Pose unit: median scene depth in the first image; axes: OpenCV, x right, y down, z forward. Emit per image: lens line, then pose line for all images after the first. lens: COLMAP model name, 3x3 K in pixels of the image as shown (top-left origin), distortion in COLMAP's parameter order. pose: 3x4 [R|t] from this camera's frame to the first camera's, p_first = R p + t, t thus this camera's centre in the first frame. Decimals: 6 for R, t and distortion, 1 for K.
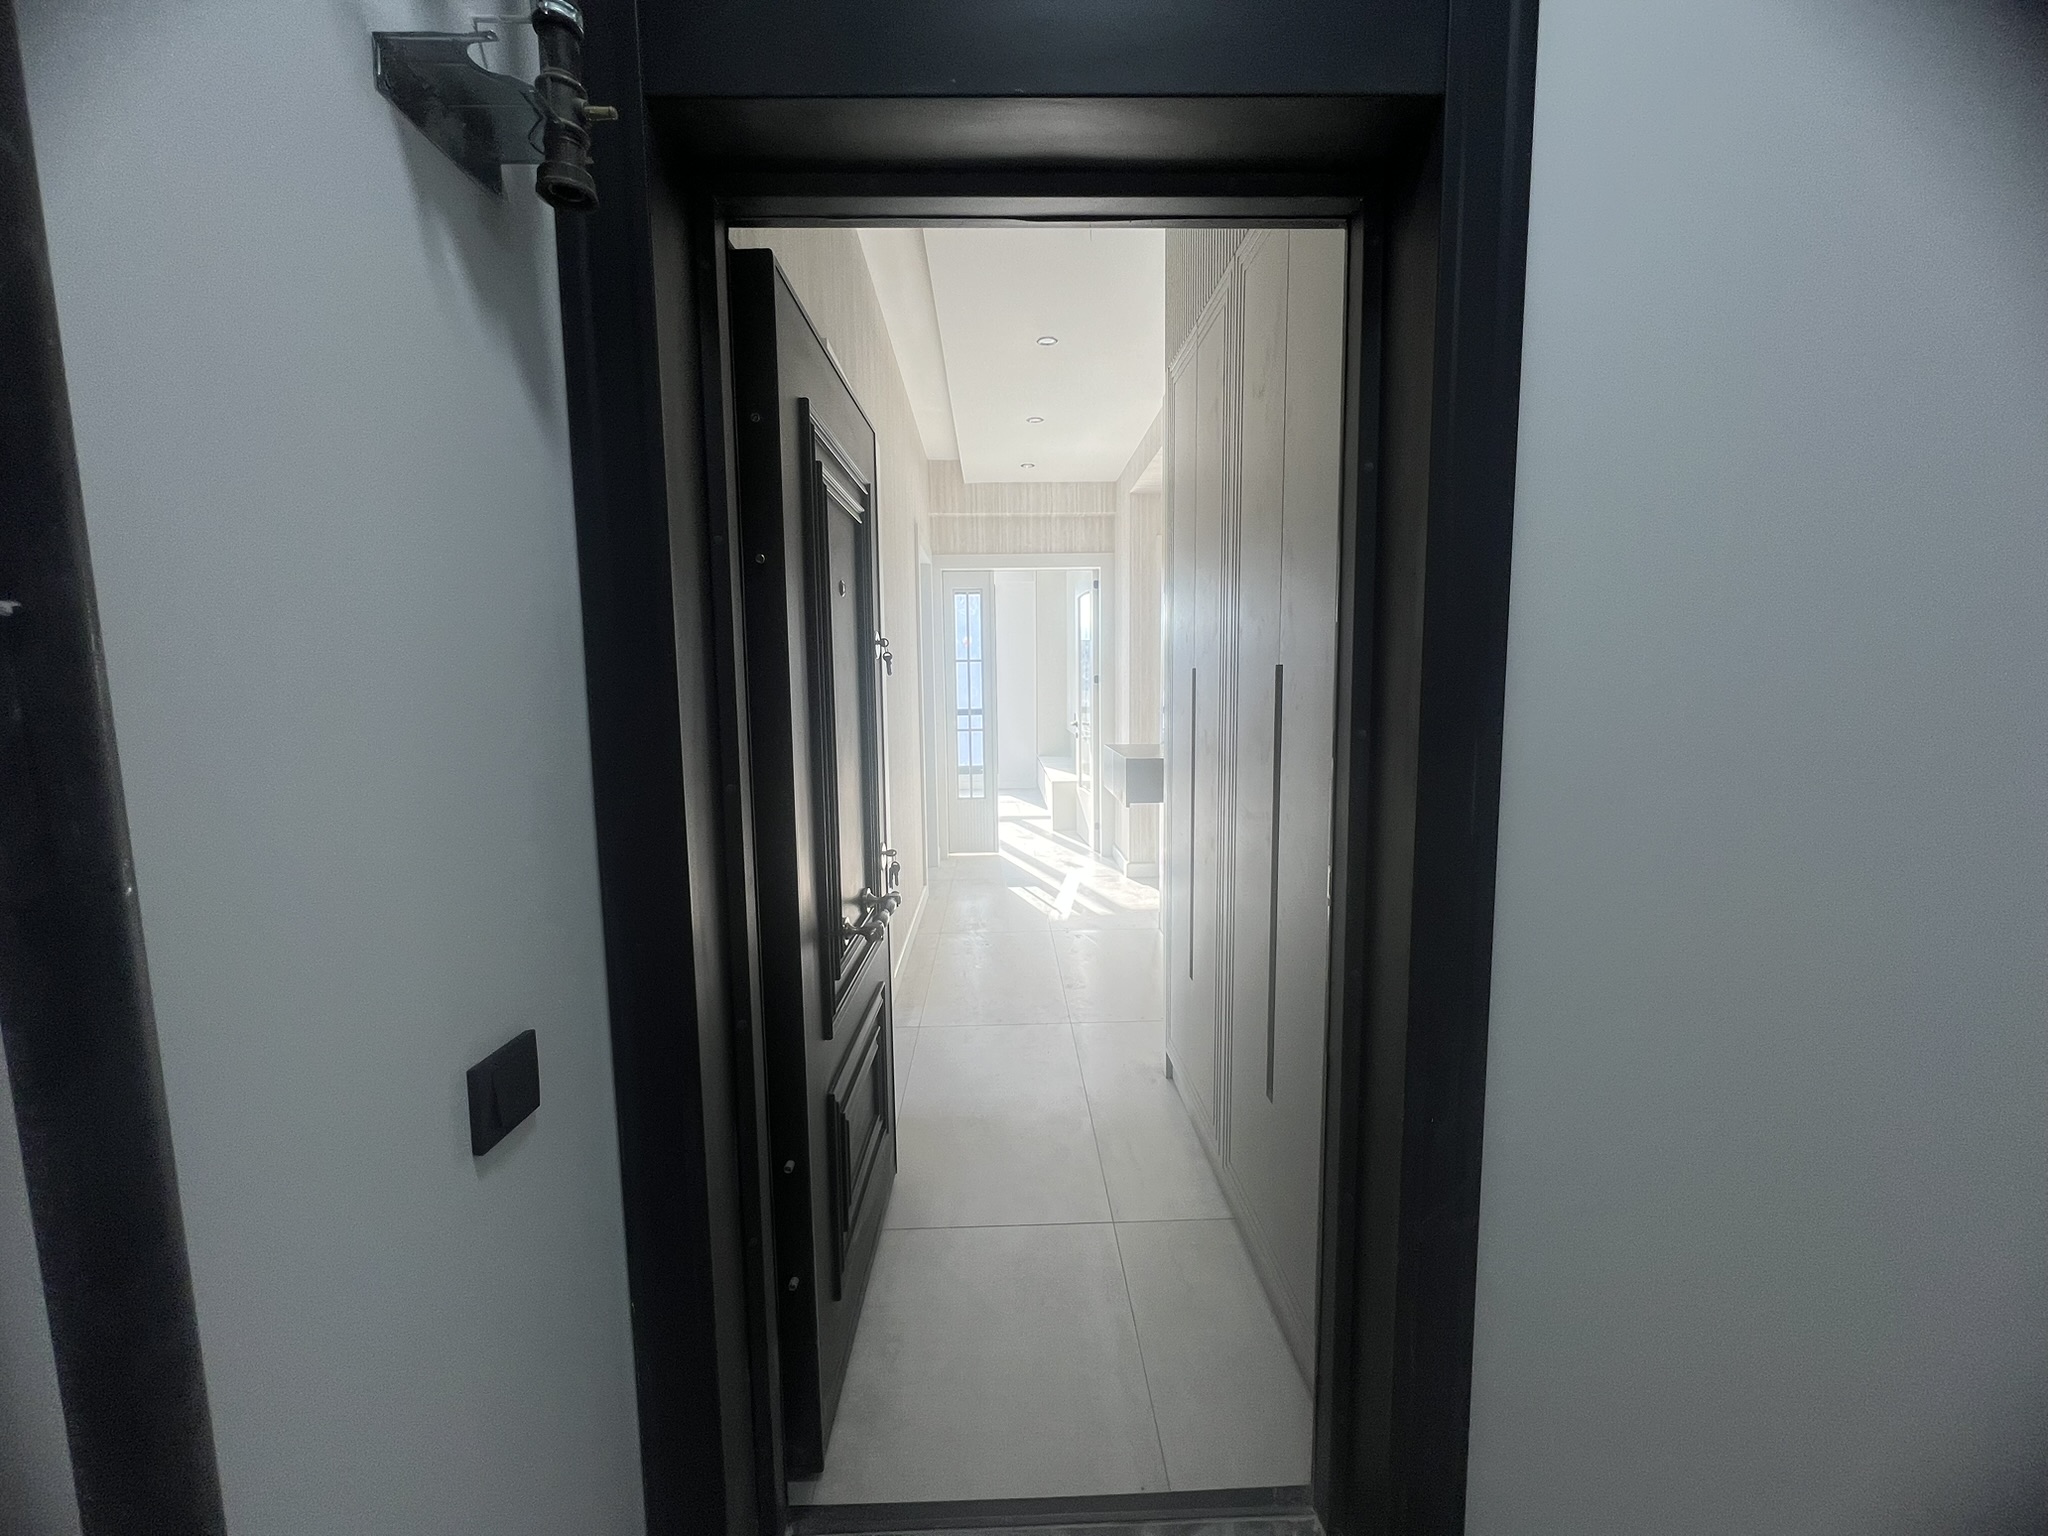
lens RADIAL K [[819.1, 0, 1019.5], [0, 819.1, 767.8], [0, 0, 1]] dist [-0.000788, -0.000097]
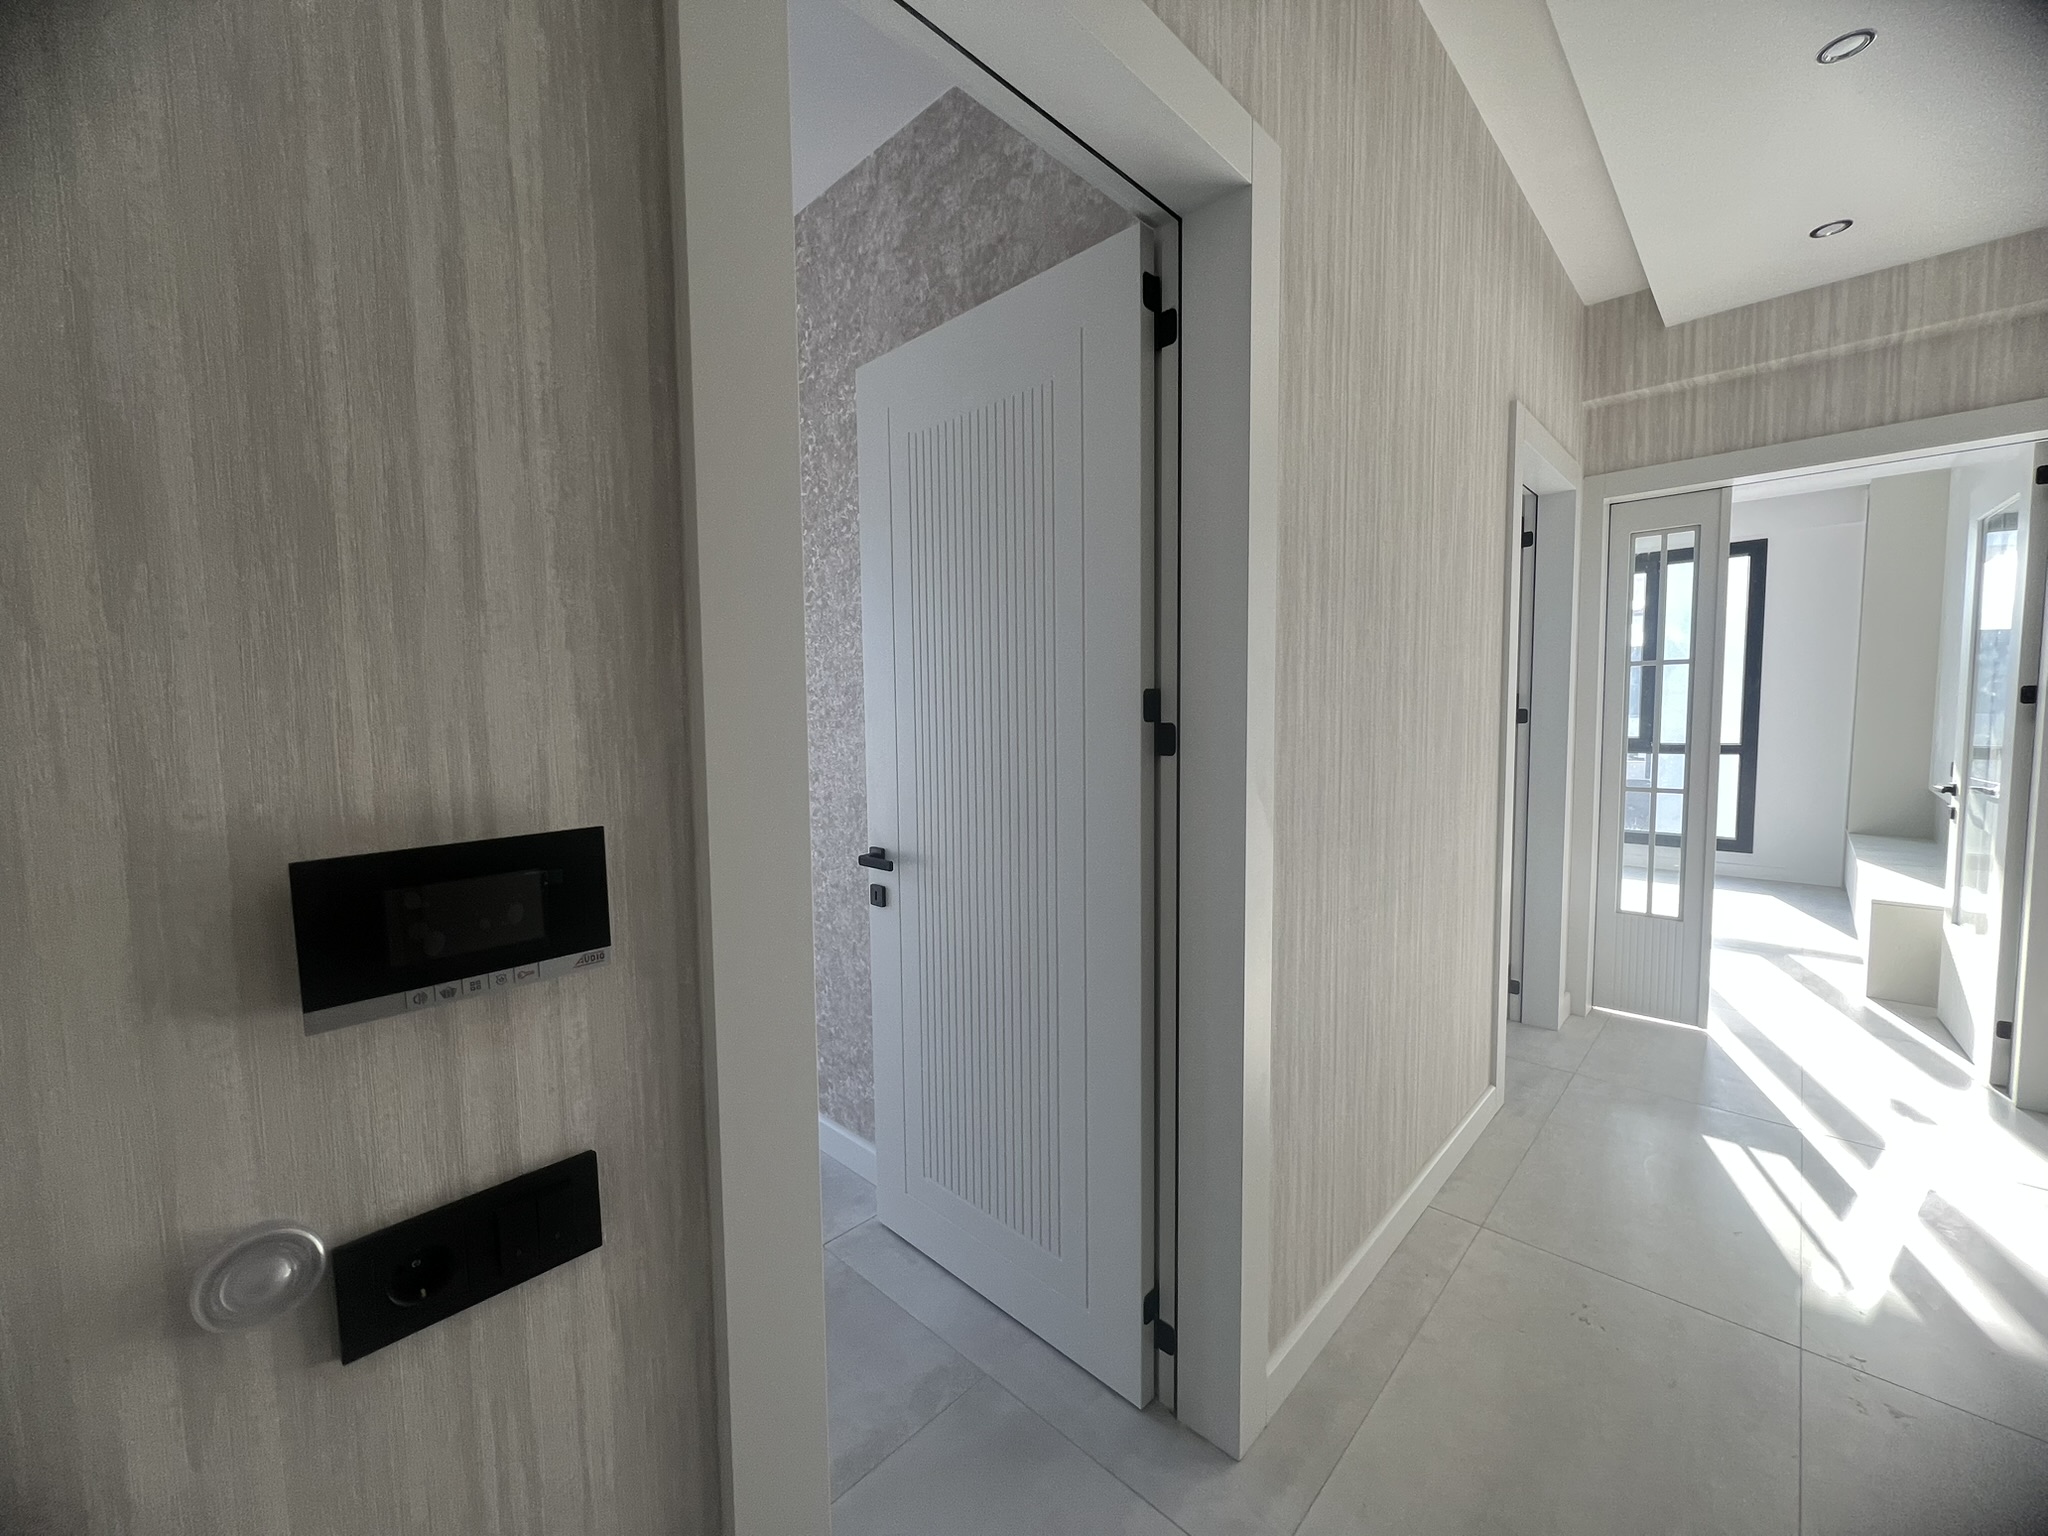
lens RADIAL K [[819.1, 0, 1019.5], [0, 819.1, 767.8], [0, 0, 1]] dist [-0.000788, -0.000097]
pose [[0.705980, 0.053236, -0.706228, 0.025113], [-0.069906, 0.997539, 0.005313, -0.034589], [0.704773, 0.045619, 0.707964, 0.324839]]
